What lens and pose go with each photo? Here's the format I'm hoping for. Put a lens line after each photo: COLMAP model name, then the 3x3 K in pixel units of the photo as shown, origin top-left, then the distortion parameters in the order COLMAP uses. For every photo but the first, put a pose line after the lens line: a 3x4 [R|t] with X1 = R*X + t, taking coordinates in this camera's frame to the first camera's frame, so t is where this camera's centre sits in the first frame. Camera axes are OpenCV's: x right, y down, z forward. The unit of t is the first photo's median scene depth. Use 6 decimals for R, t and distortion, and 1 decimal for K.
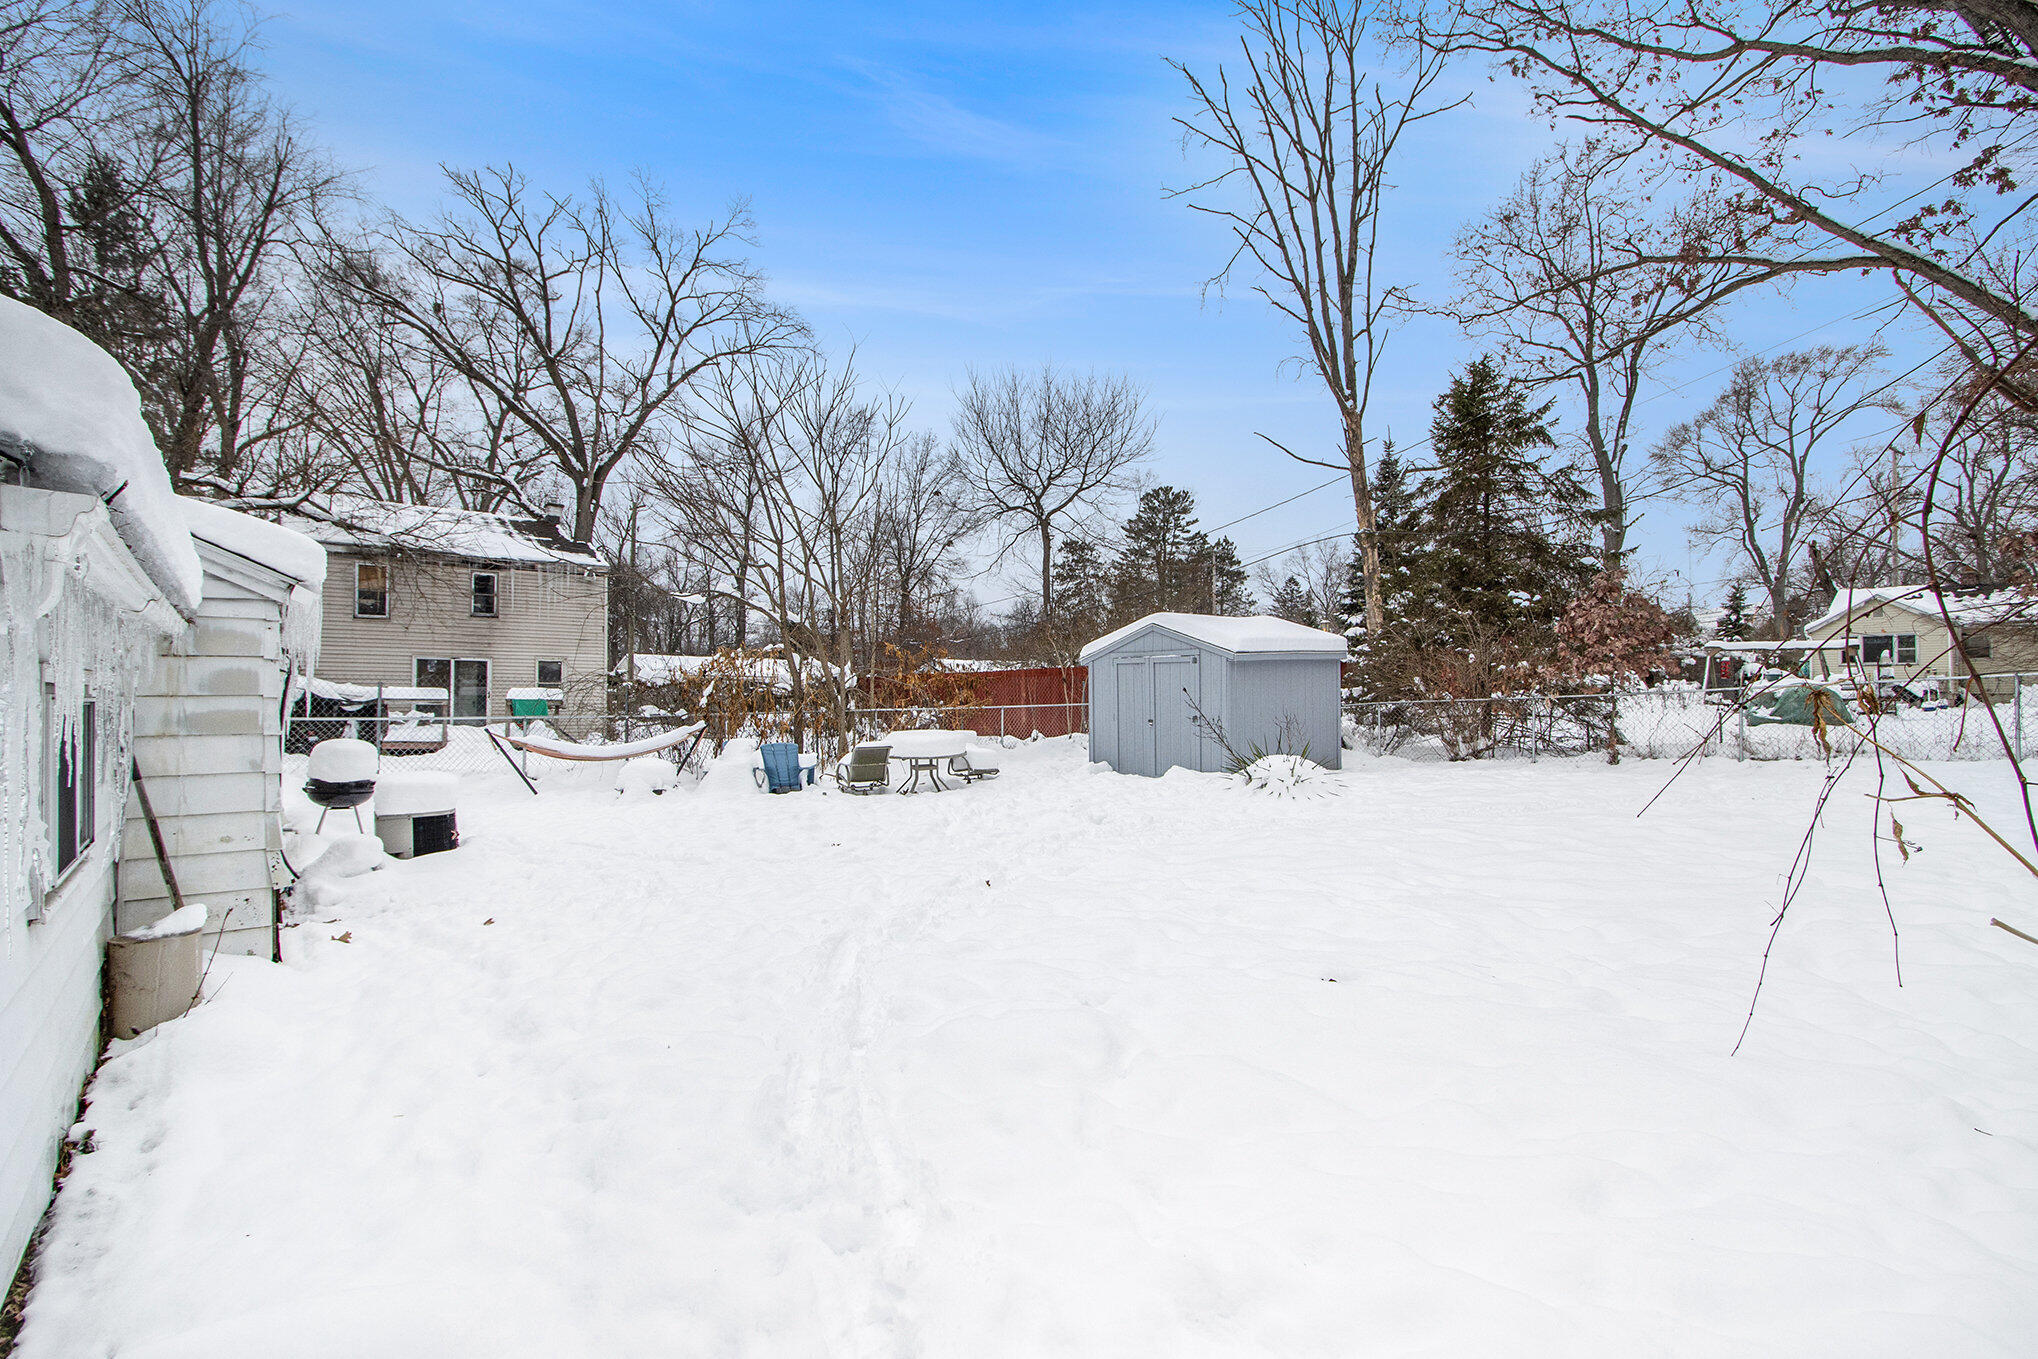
lens RADIAL K [[972.9, 0, 1037.7], [0, 972.9, 678.6], [0, 0, 1]] dist [-0.014274, 0.001270]
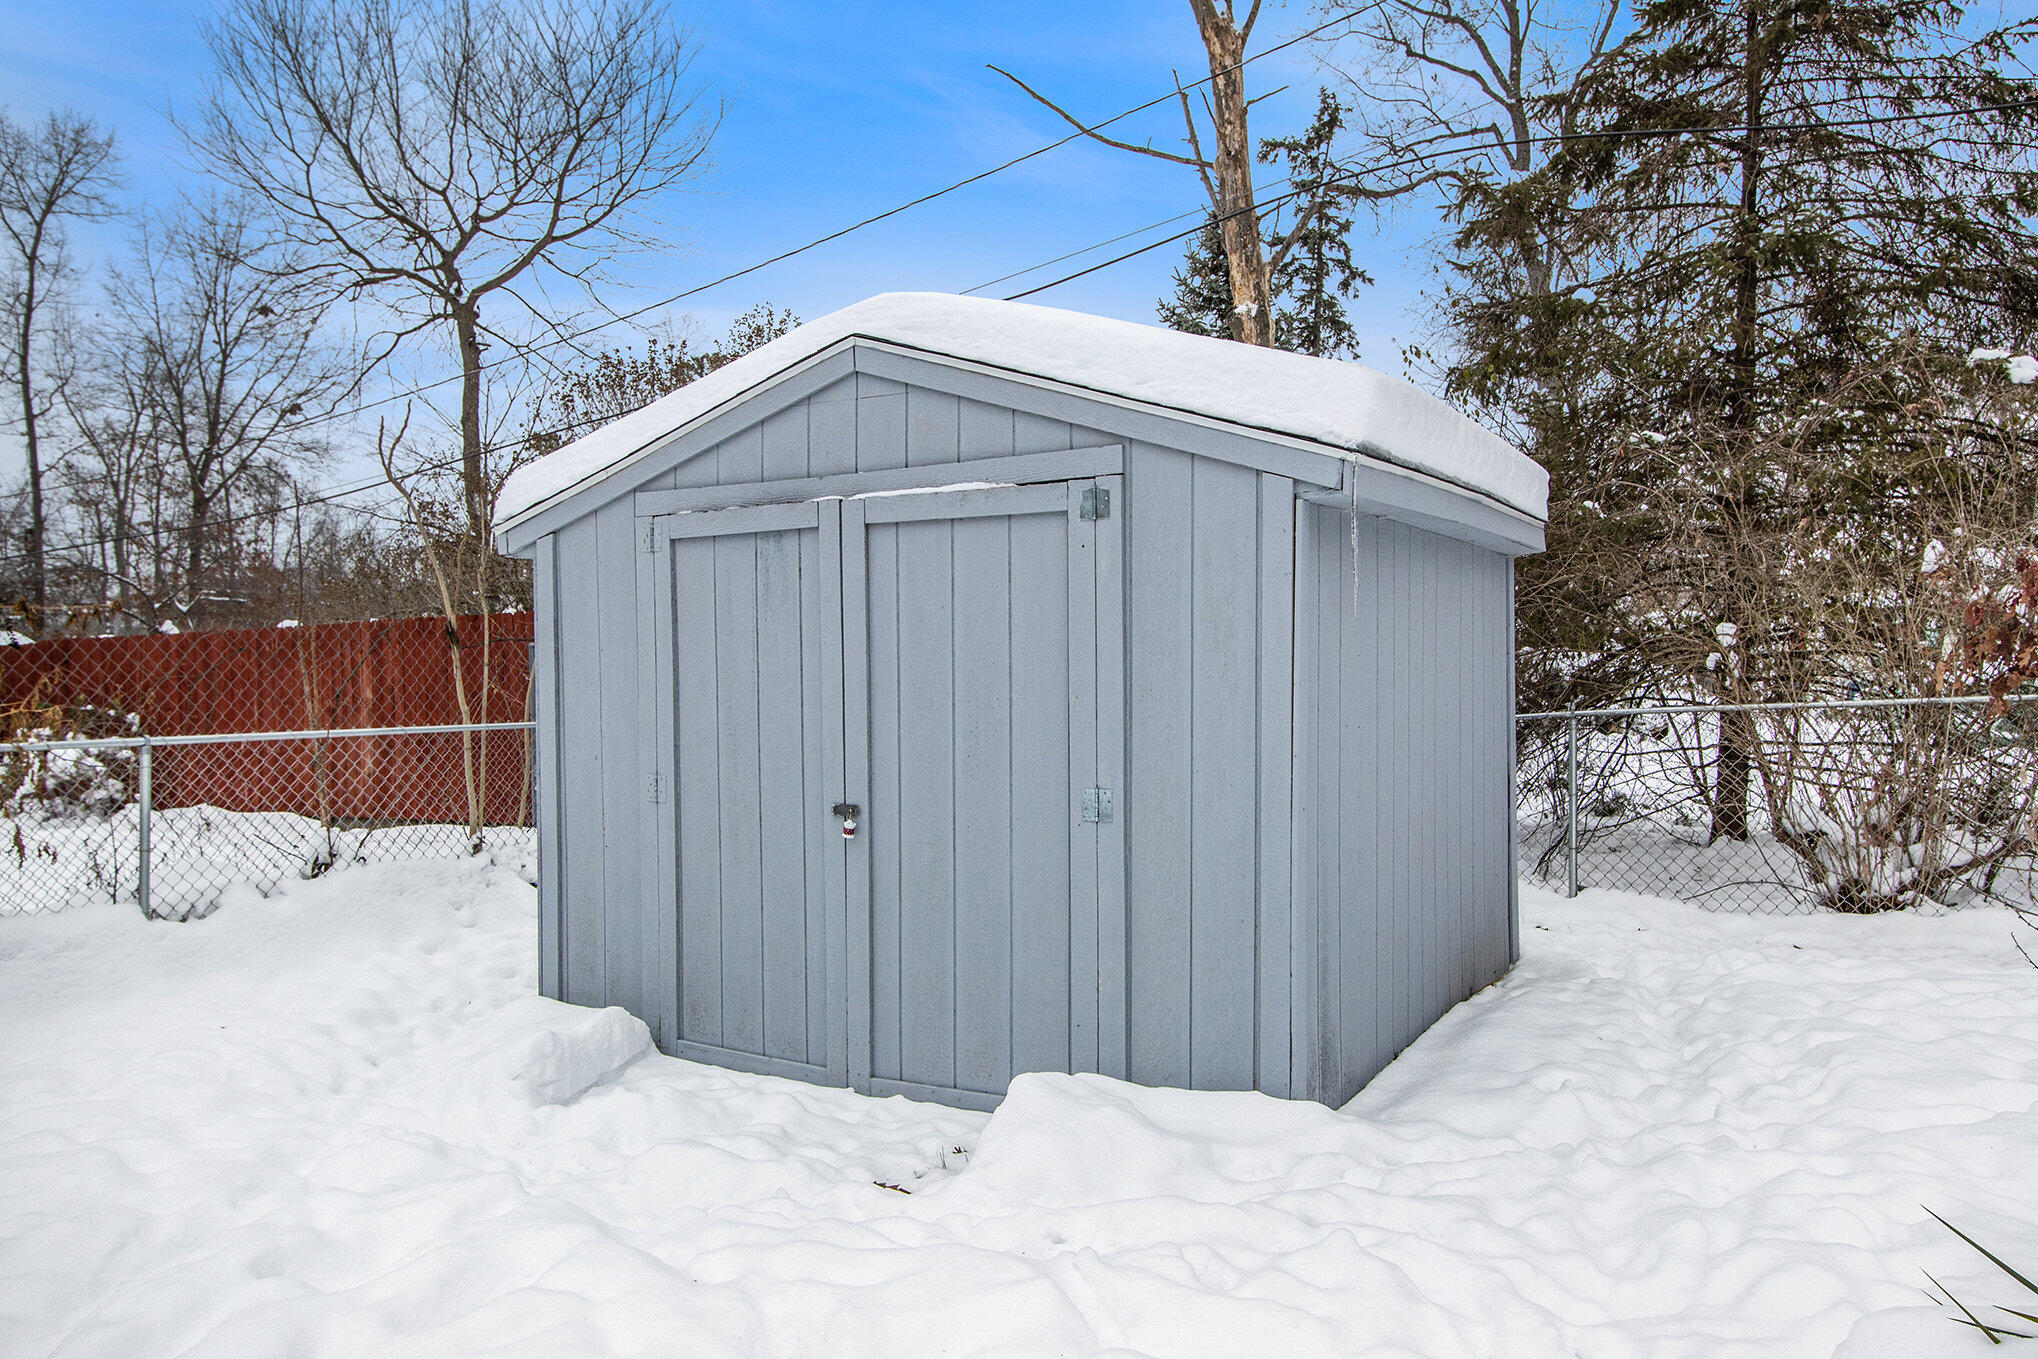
lens RADIAL K [[1101.1, 0, 1019.8], [0, 1101.1, 751.5], [0, 0, 1]] dist [0.021226, 0.000292]
pose [[0.914120, -0.019293, 0.404984, 0.029239], [-0.006222, 0.998082, 0.061593, 0.008884], [-0.405395, -0.058824, 0.912247, 0.414155]]
